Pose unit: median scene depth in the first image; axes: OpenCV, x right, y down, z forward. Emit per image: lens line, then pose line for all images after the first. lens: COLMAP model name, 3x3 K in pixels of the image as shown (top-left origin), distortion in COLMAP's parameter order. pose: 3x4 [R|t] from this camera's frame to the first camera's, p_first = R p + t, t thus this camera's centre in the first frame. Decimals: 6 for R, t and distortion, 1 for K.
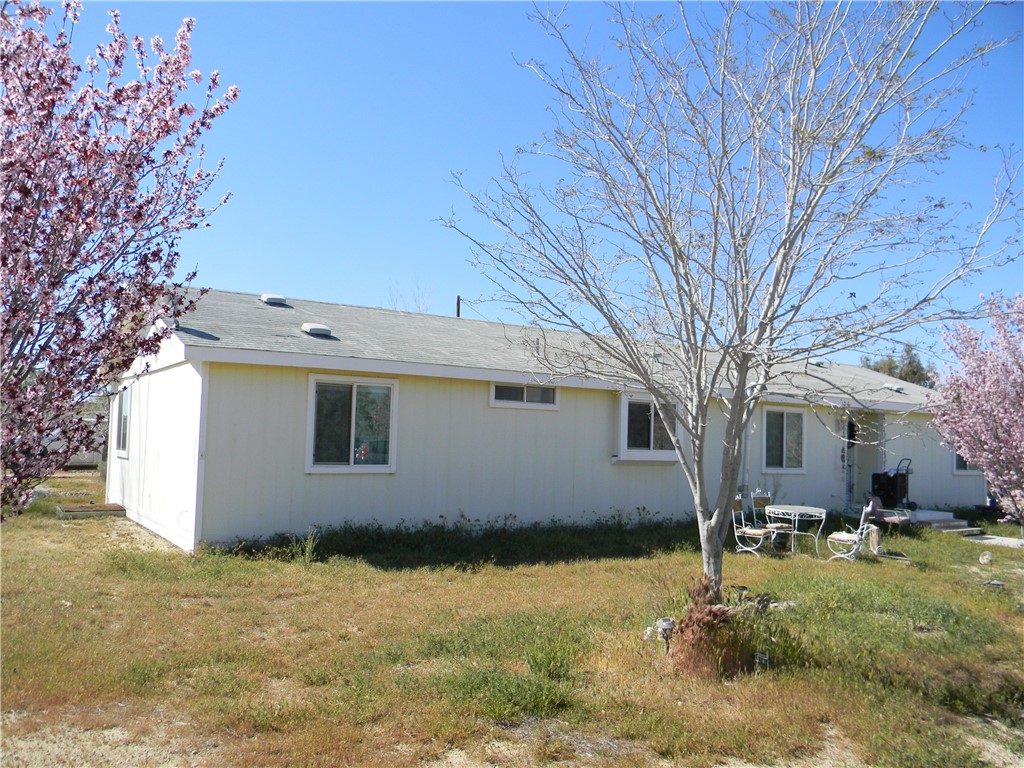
lens RADIAL K [[828.8, 0, 512.0], [0, 828.8, 384.0], [0, 0, 1]] dist [0.075766, -0.085295]
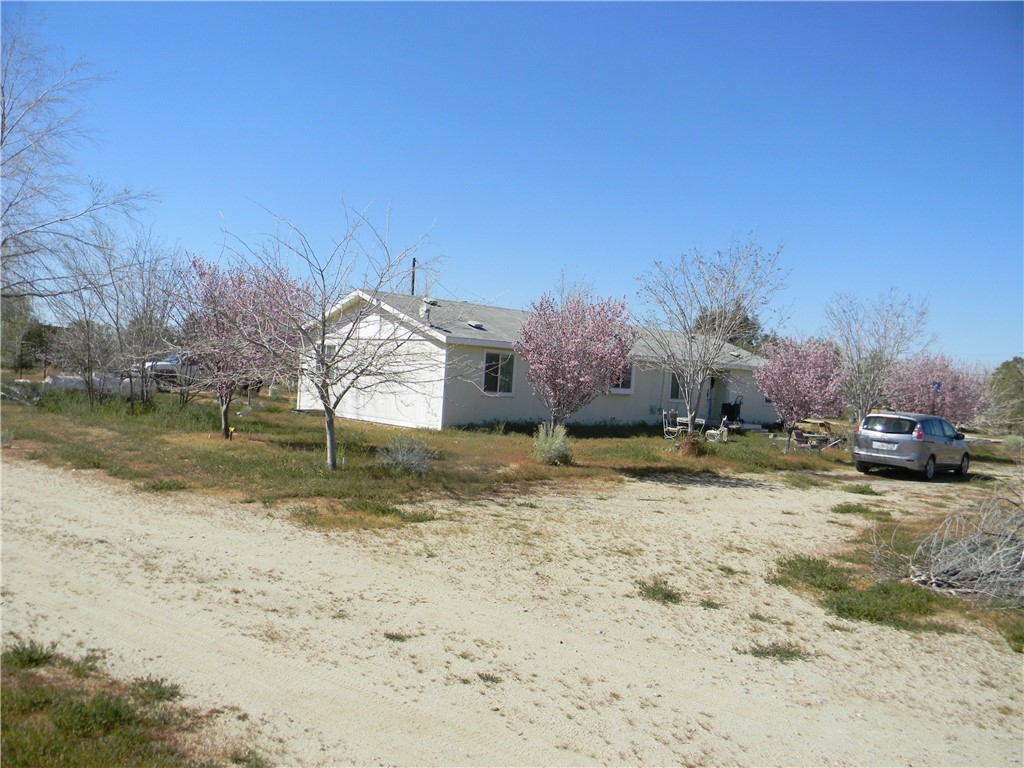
lens RADIAL K [[828.8, 0, 512.0], [0, 828.8, 384.0], [0, 0, 1]] dist [0.075766, -0.085295]
pose [[0.982447, 0.030729, 0.183994, -0.475519], [-0.046598, 0.995496, 0.082558, -0.085493], [-0.180629, -0.089683, 0.979454, -0.922263]]
